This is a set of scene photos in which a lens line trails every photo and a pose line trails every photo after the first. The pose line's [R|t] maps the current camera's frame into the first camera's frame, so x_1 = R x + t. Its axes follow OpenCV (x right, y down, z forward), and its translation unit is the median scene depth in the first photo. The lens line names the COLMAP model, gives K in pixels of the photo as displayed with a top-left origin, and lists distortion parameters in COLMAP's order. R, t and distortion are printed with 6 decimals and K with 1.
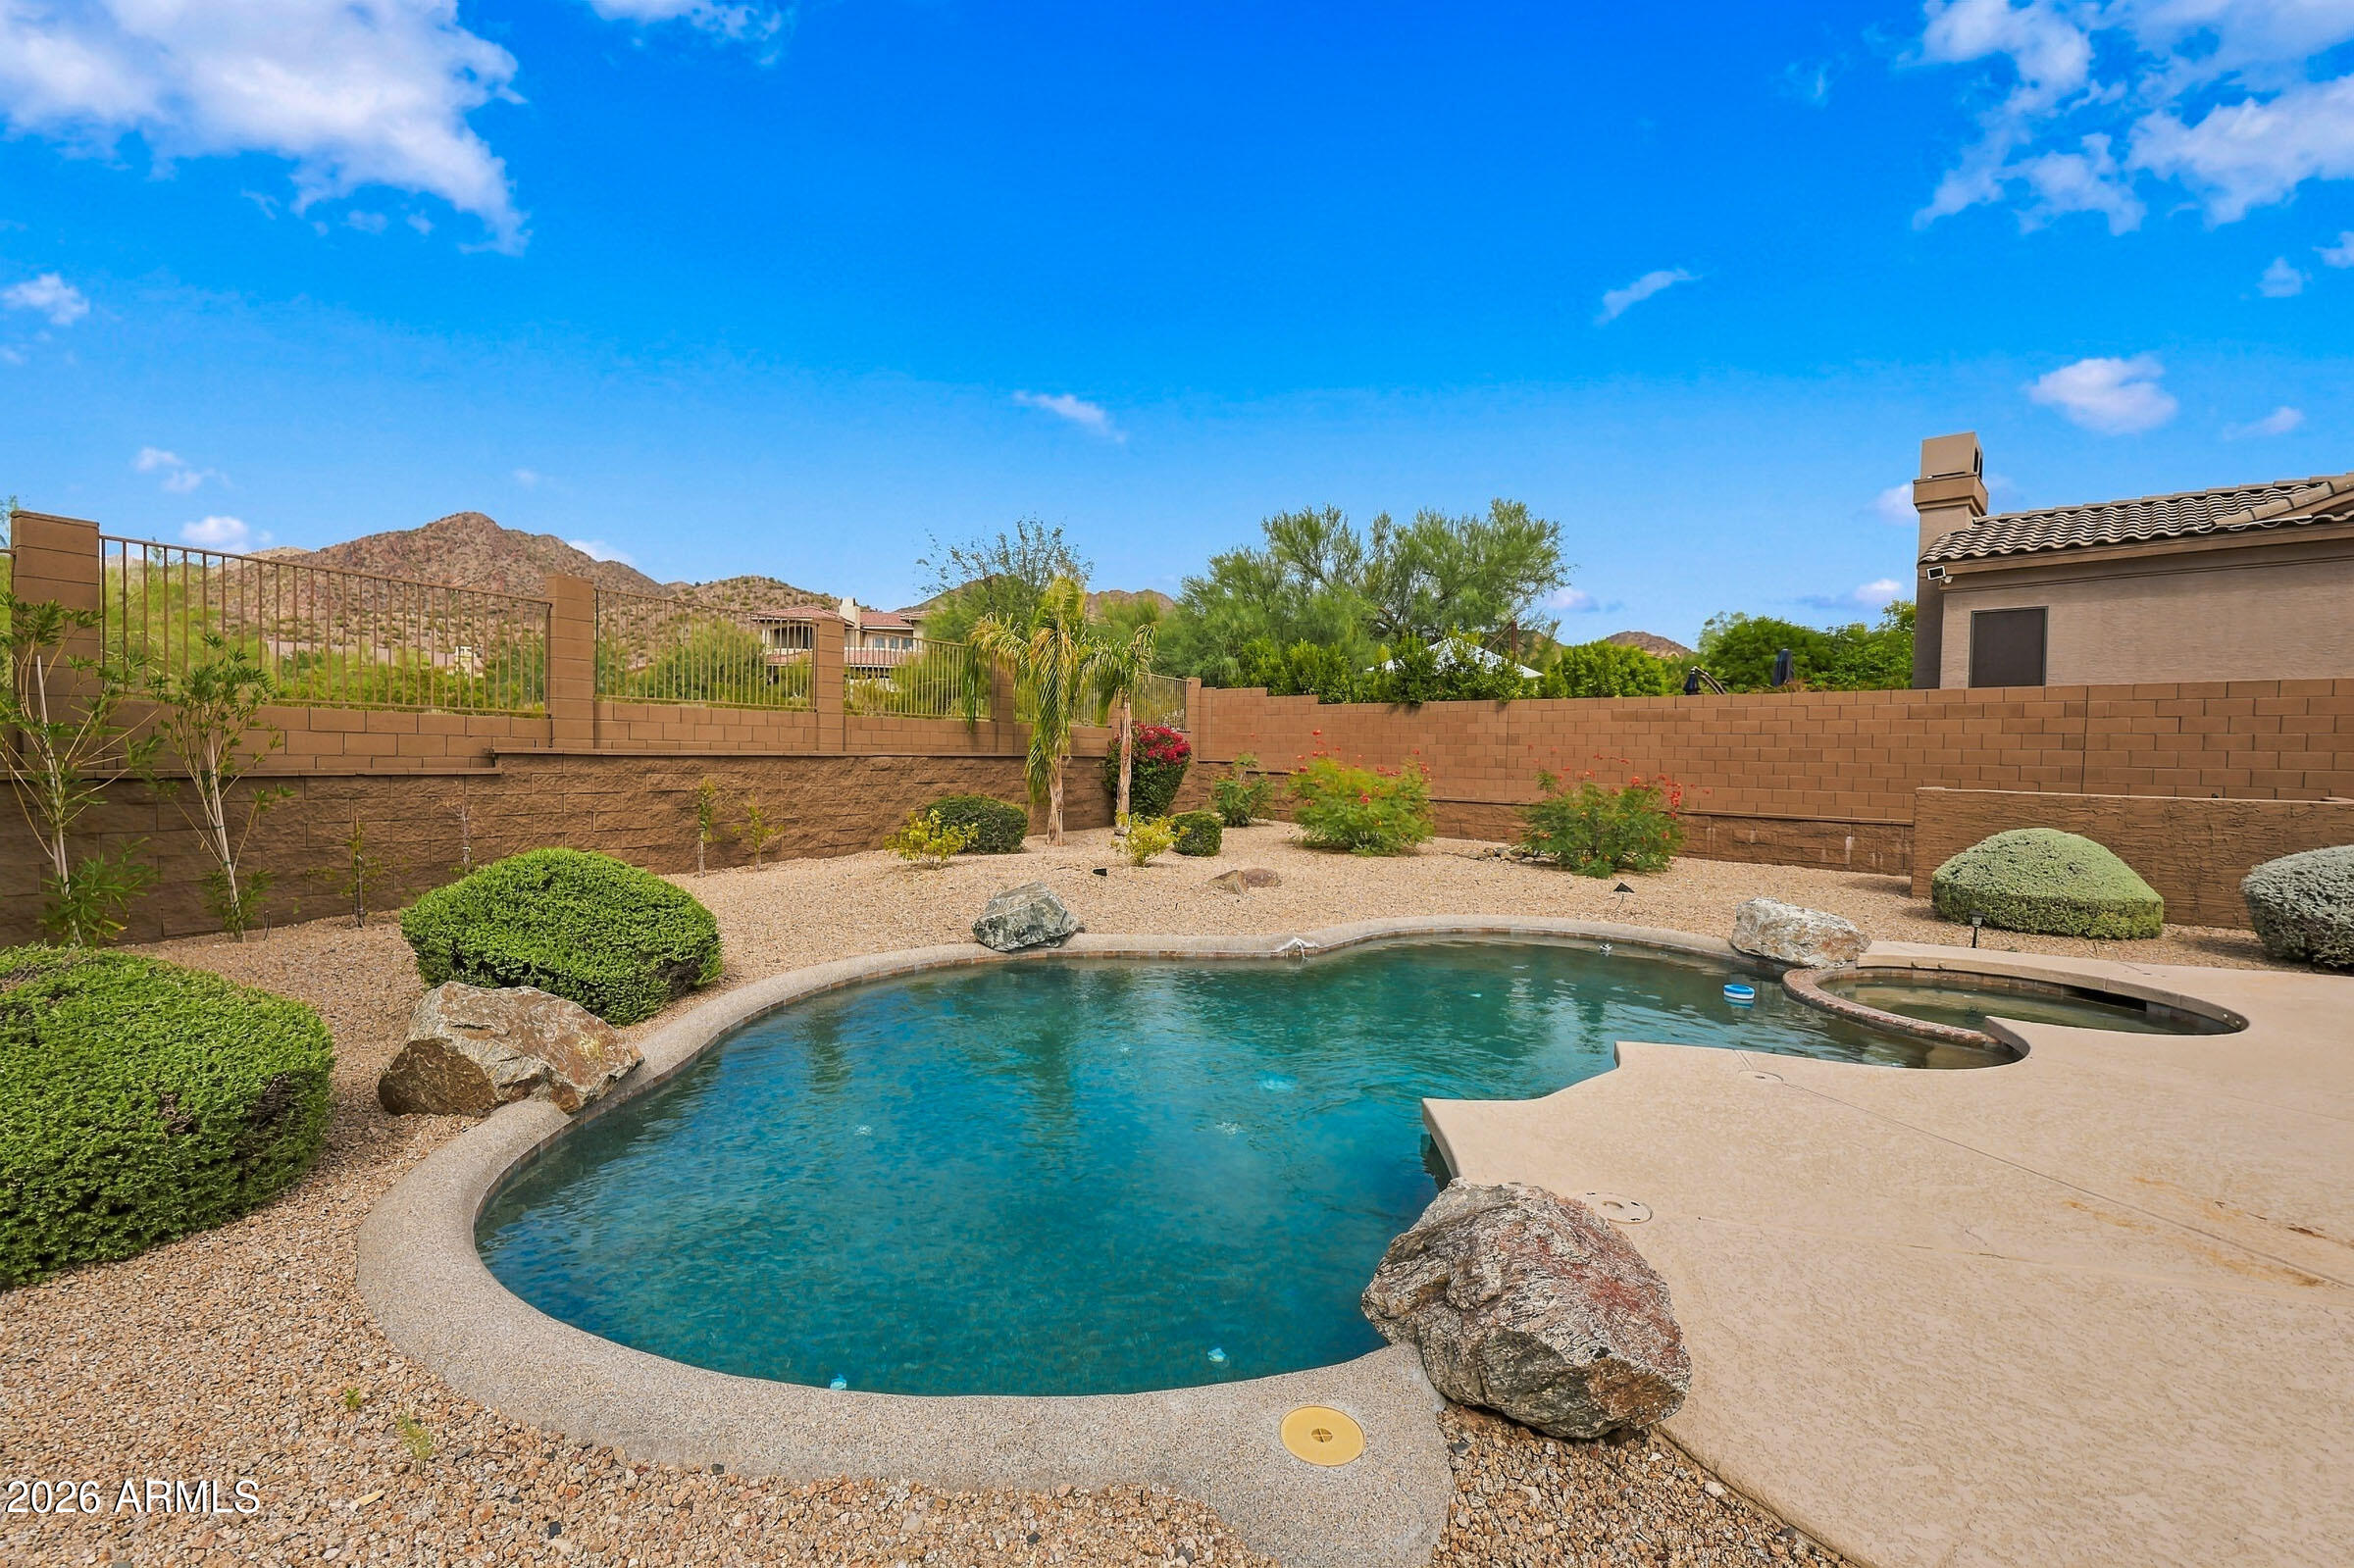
lens RADIAL K [[984.1, 0, 1169.7], [0, 984.1, 791.3], [0, 0, 1]] dist [0.000769, 0.000129]
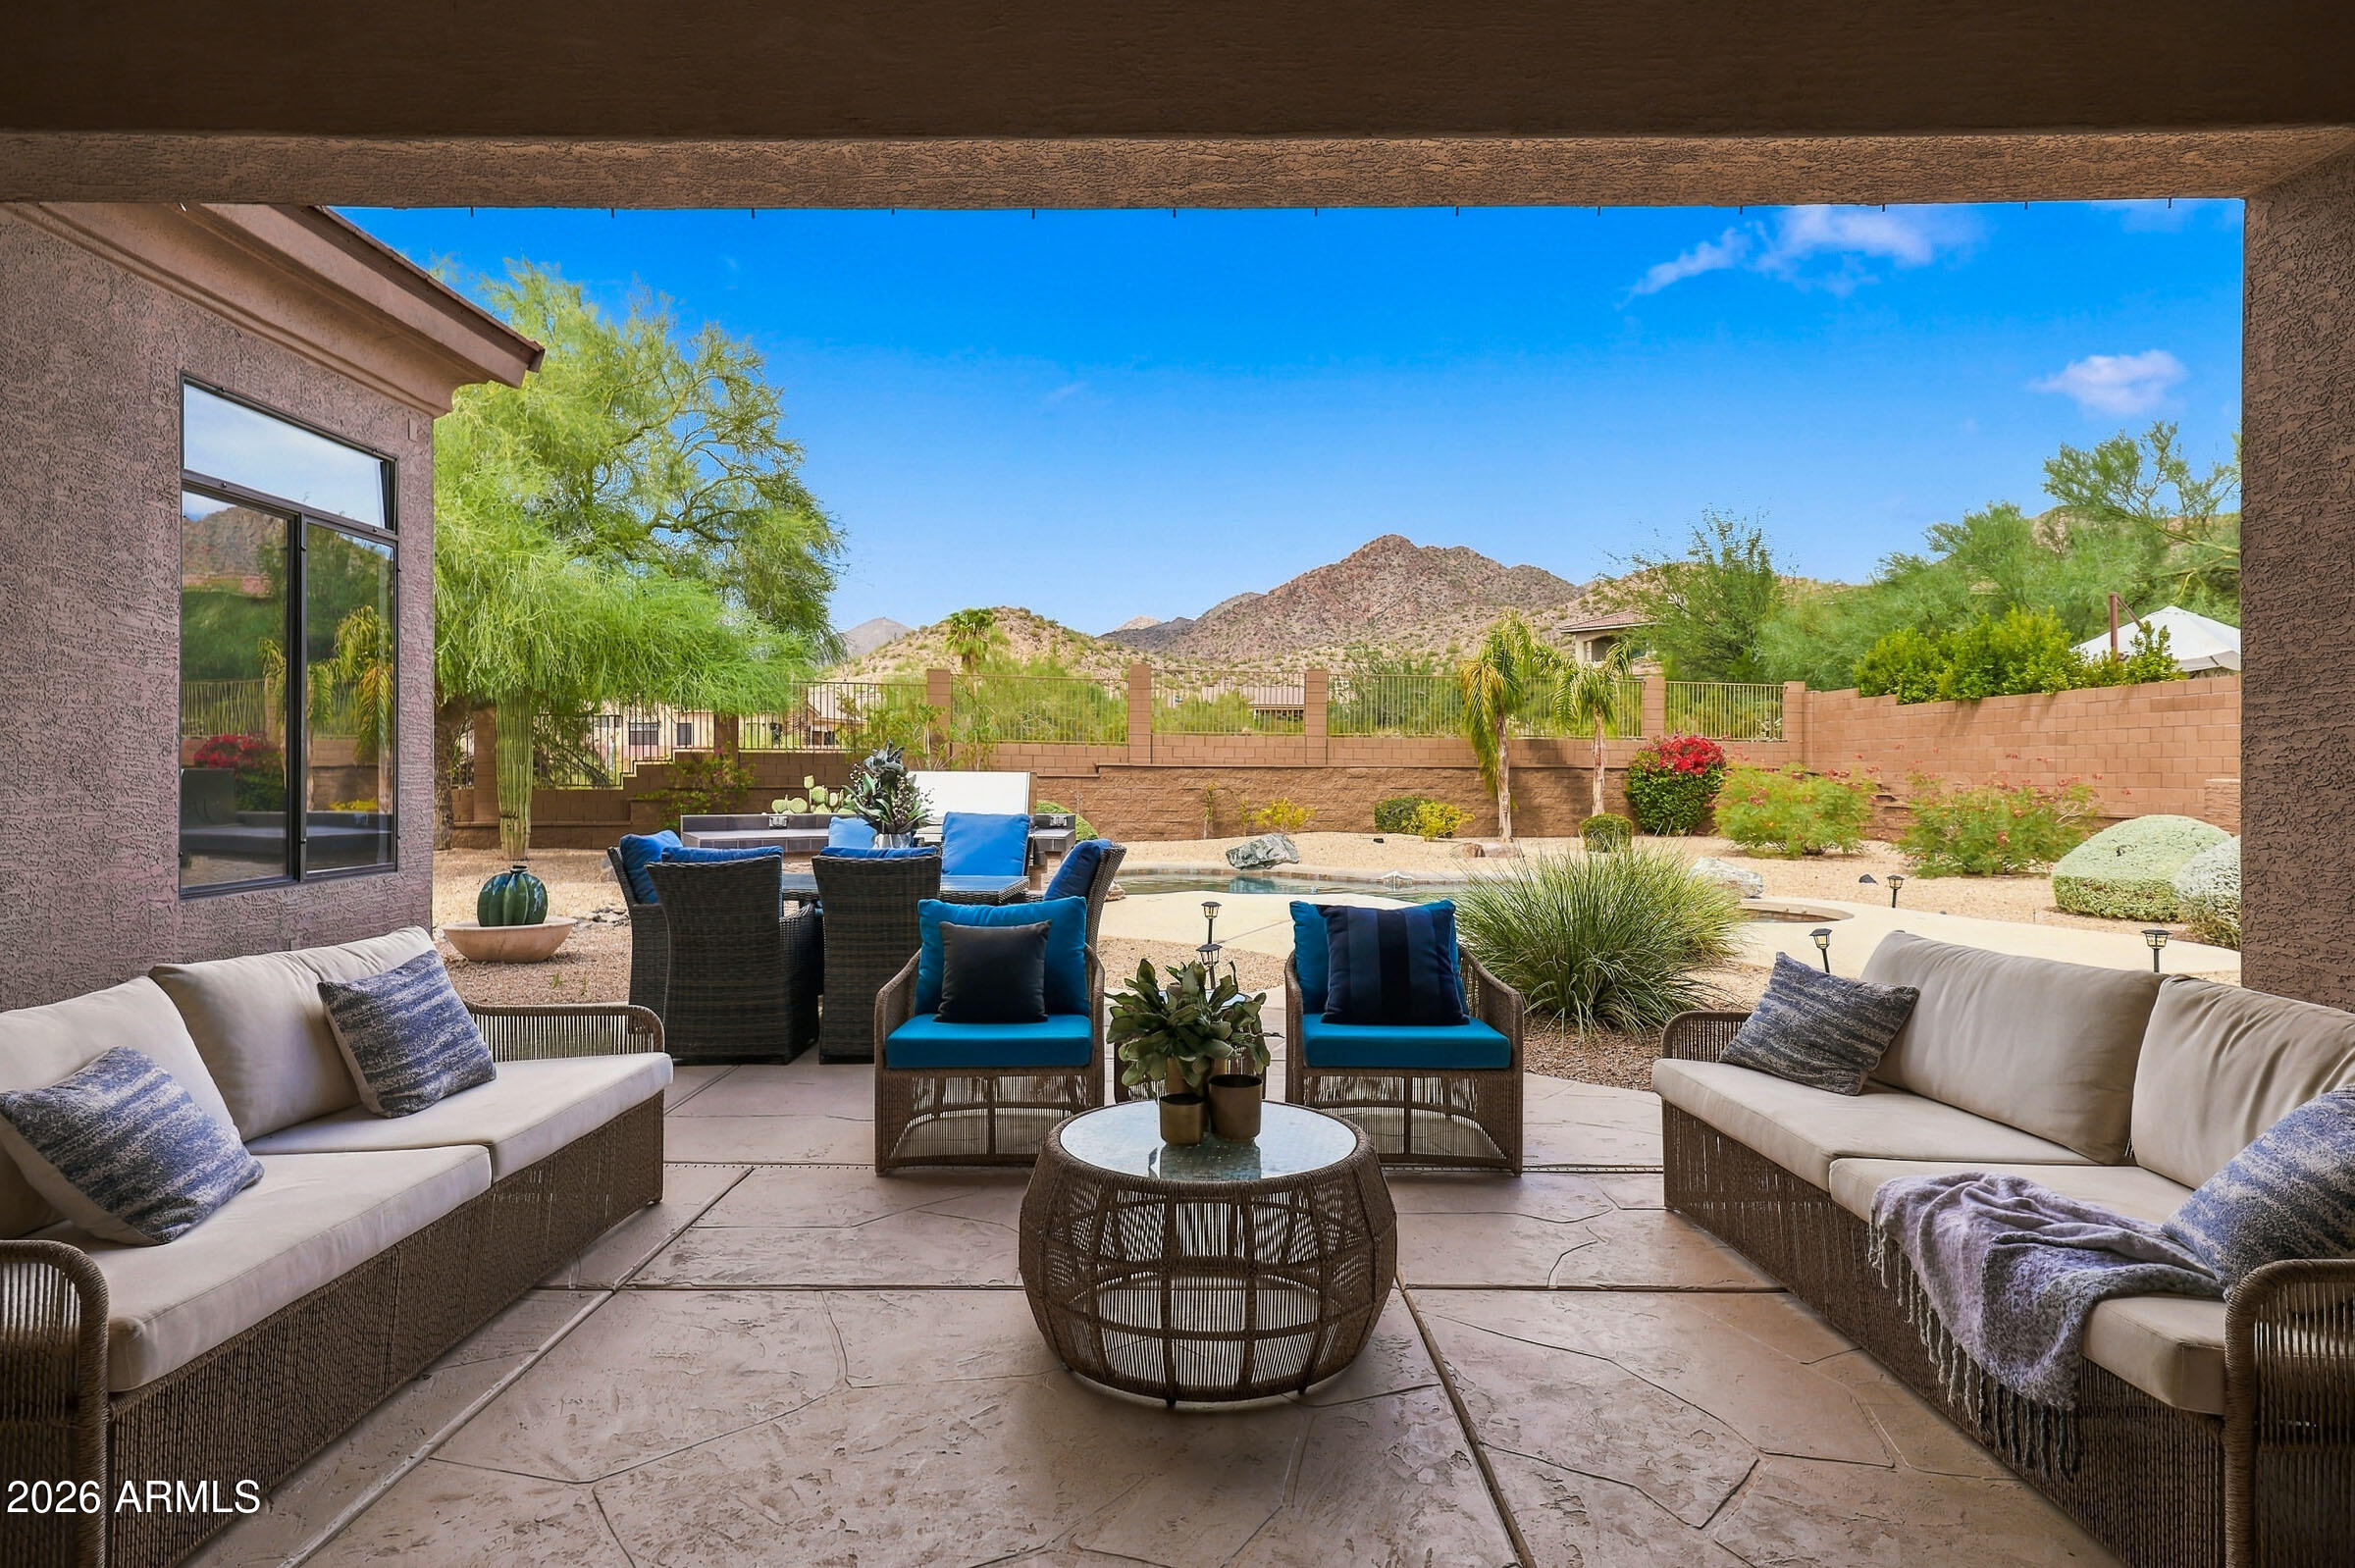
lens RADIAL K [[1276.5, 0, 1177.5], [0, 1276.5, 784.0], [0, 0, 1]] dist [-0.000322, -0.001087]
pose [[0.704040, -0.007938, -0.710116, 0.904912], [-0.019823, 0.999328, -0.030824, 0.053633], [0.709884, 0.035778, 0.703409, -0.463389]]
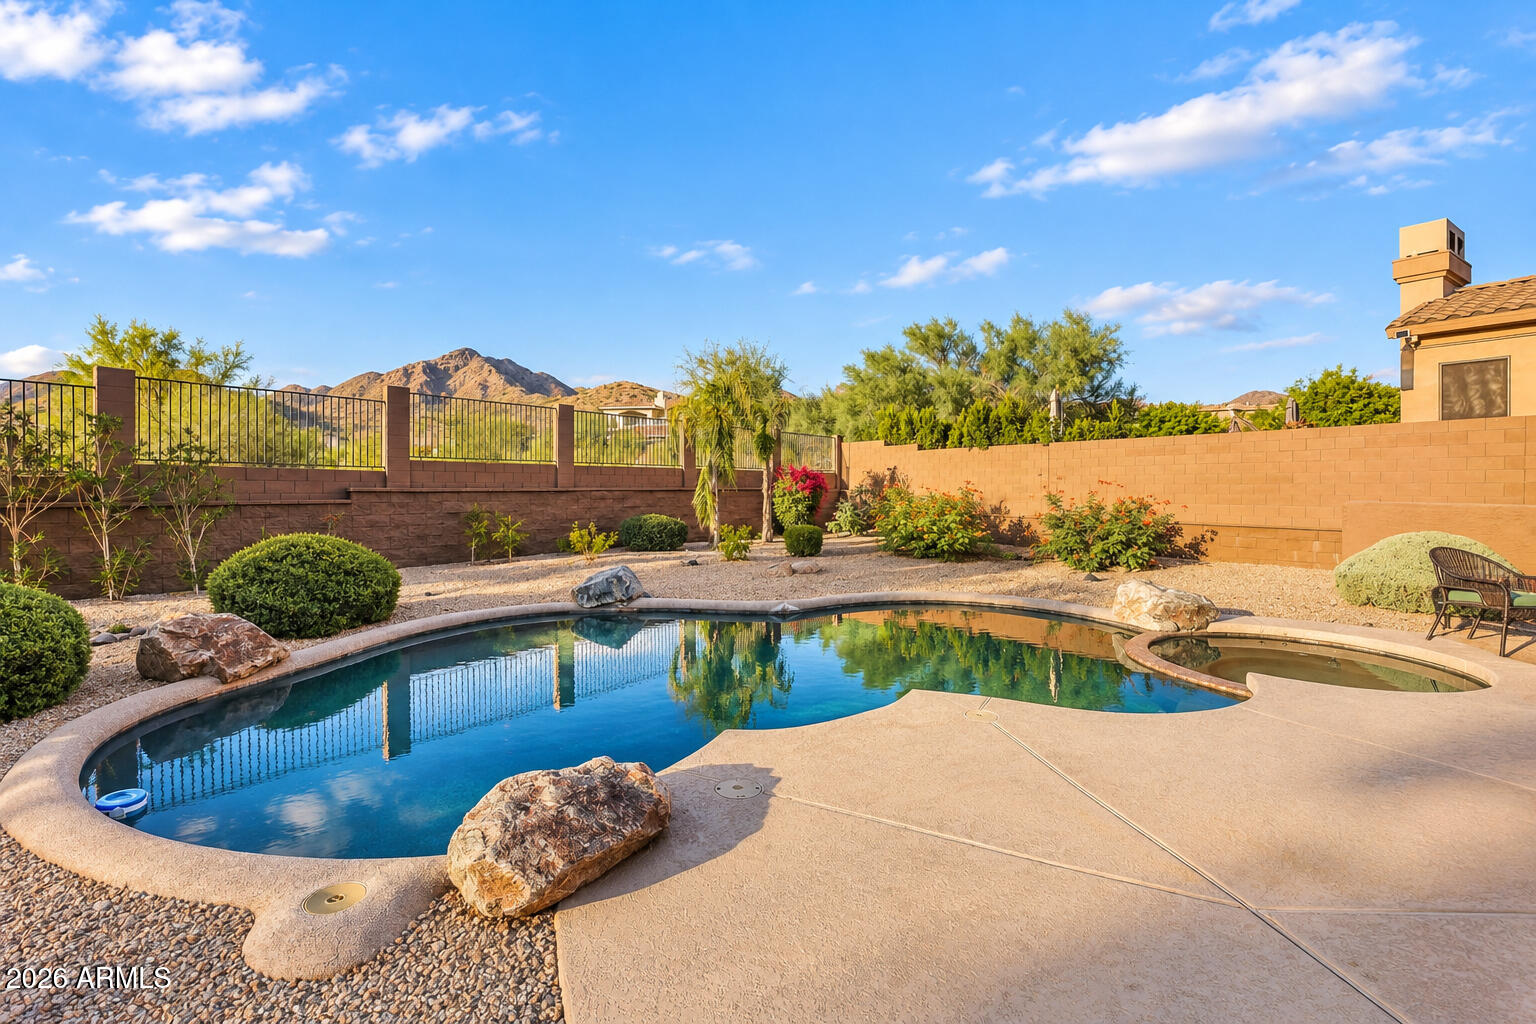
lens RADIAL K [[642.2, 0, 763.2], [0, 642.2, 516.8], [0, 0, 1]] dist [0.000769, 0.000129]
pose [[0.975186, -0.008767, -0.221214, 0.217112], [0.009687, 0.999948, 0.003073, 0.006968], [0.221175, -0.005139, 0.975220, 0.015361]]
